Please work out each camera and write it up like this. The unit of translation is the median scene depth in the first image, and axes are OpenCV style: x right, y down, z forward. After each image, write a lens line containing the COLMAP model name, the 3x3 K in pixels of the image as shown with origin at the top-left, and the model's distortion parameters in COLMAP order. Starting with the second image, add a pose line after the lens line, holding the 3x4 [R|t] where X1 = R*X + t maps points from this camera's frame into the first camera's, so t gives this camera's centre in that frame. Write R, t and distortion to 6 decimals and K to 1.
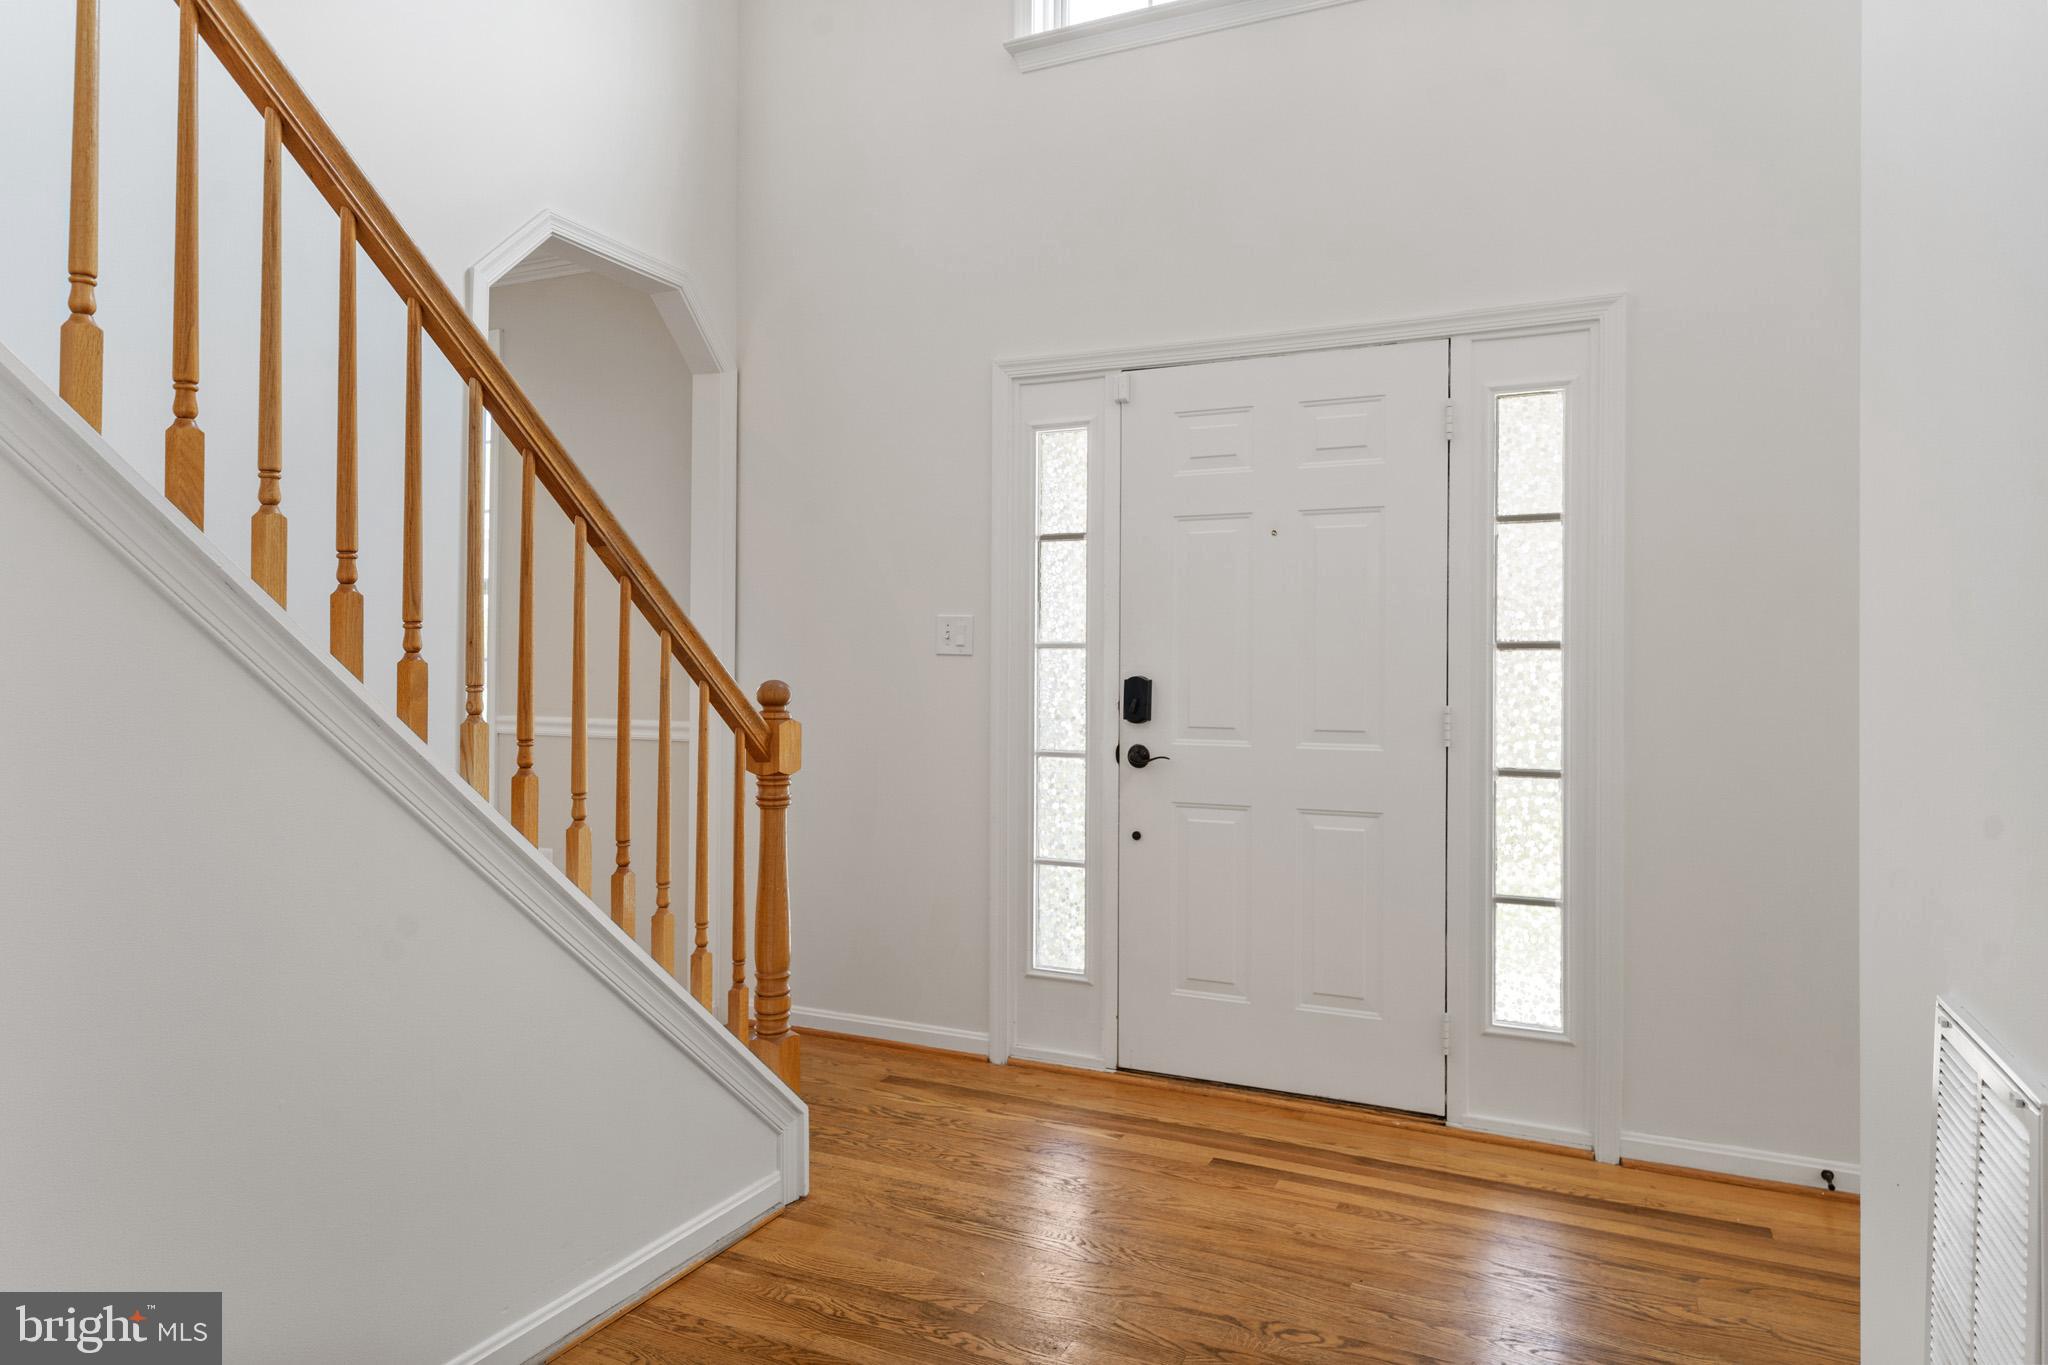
lens RADIAL K [[1228.3, 0, 1024.0], [0, 1228.3, 683.9], [0, 0, 1]] dist [-0.001808, -0.000211]
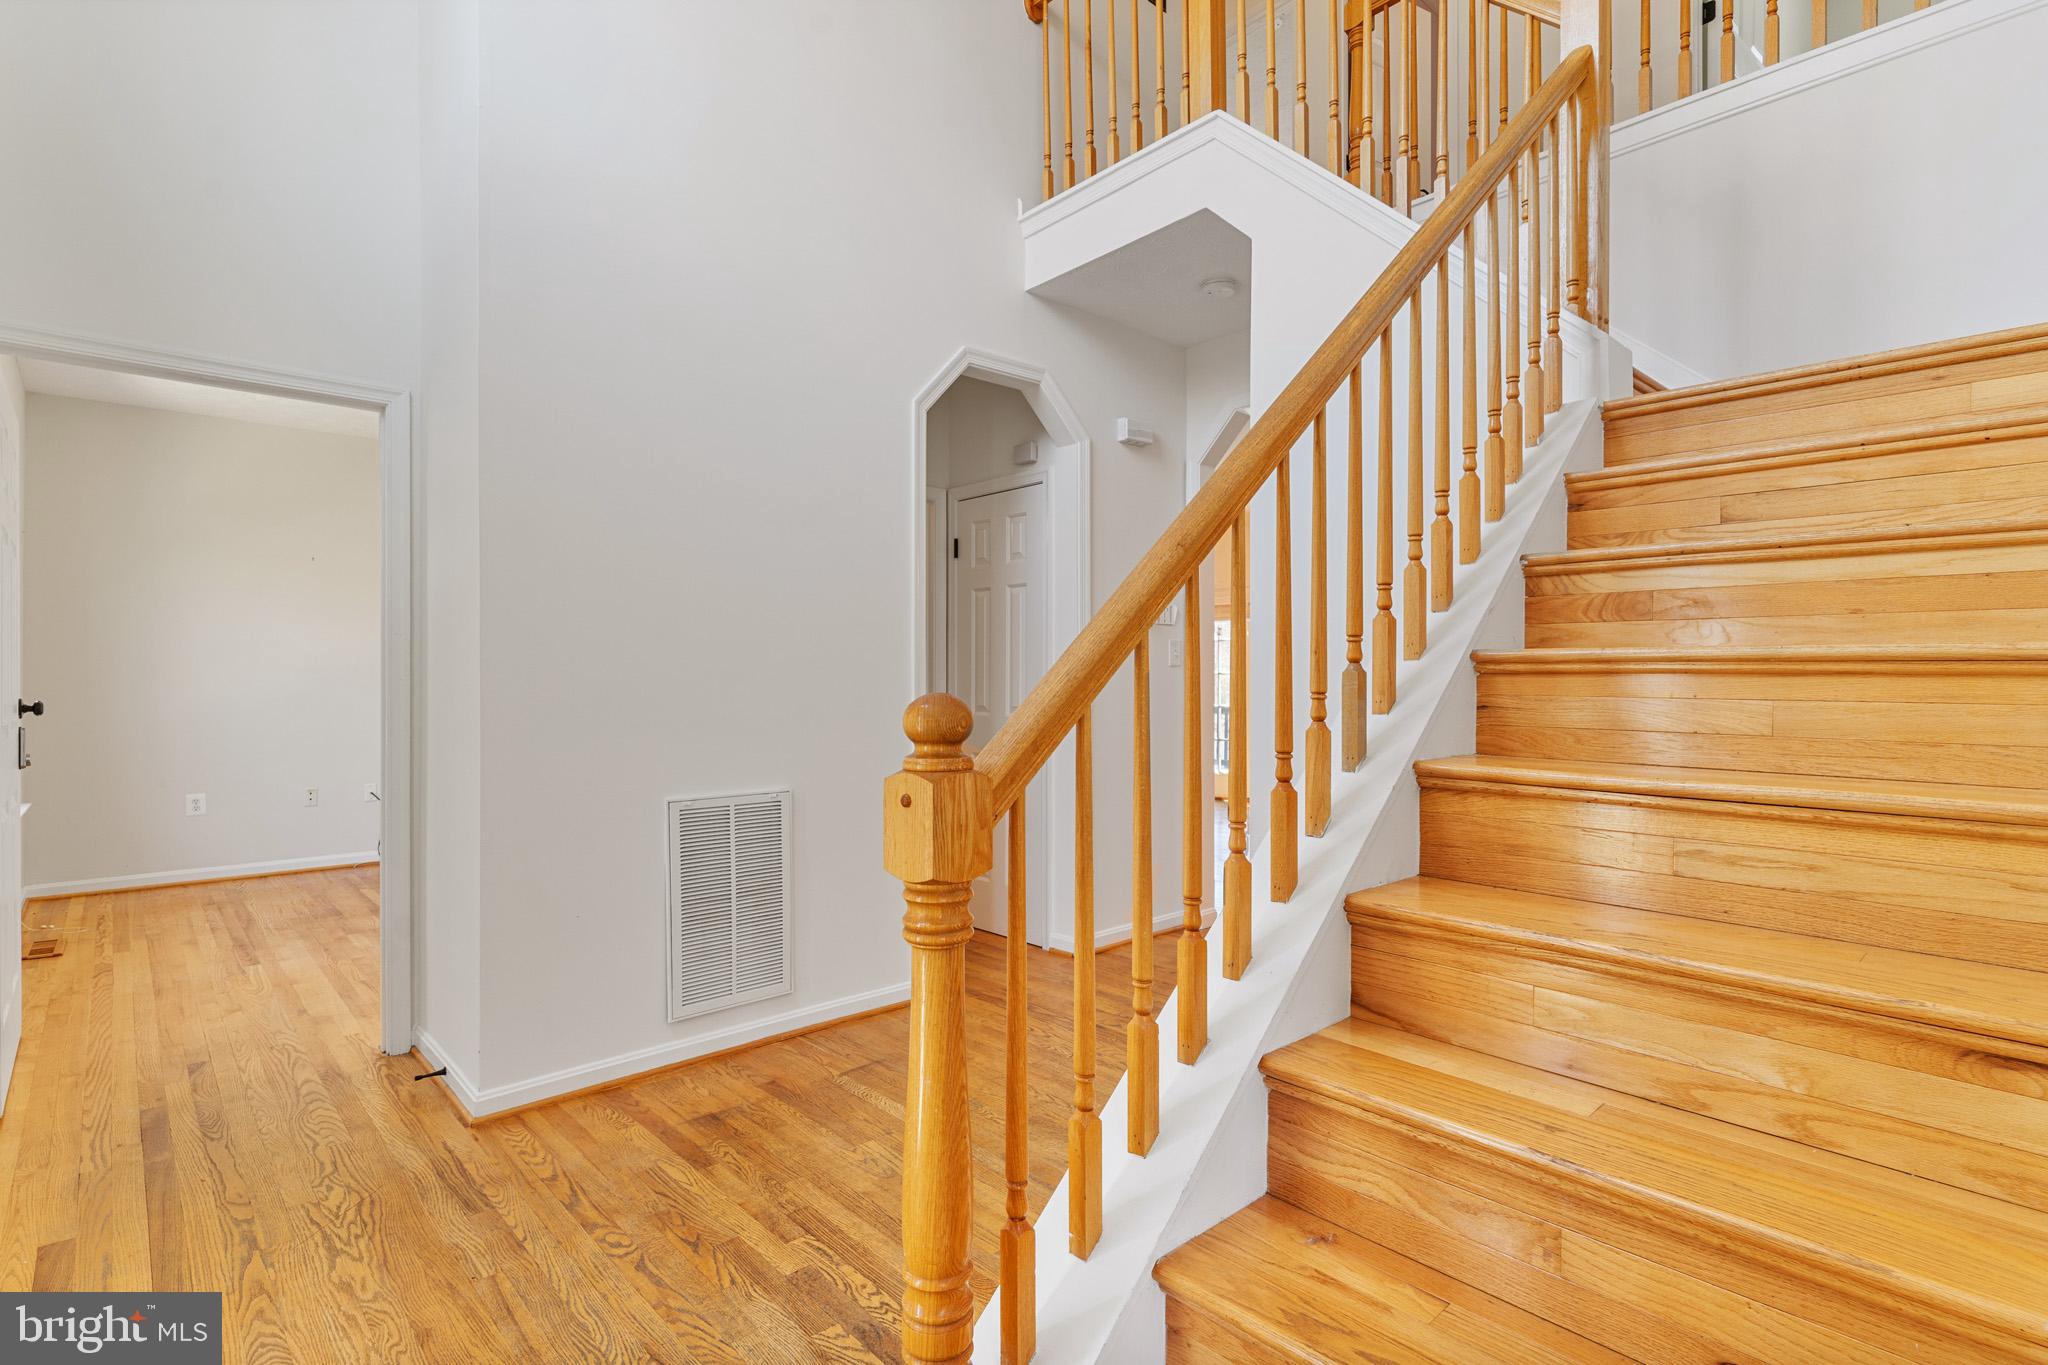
lens RADIAL K [[1011.2, 0, 1027.8], [0, 1011.2, 677.5], [0, 0, 1]] dist [0.003108, -0.000020]
pose [[-0.927527, -0.004872, 0.373724, -0.310999], [-0.001997, 0.999965, 0.008081, -0.011136], [-0.373751, 0.006749, -0.927505, 1.083272]]
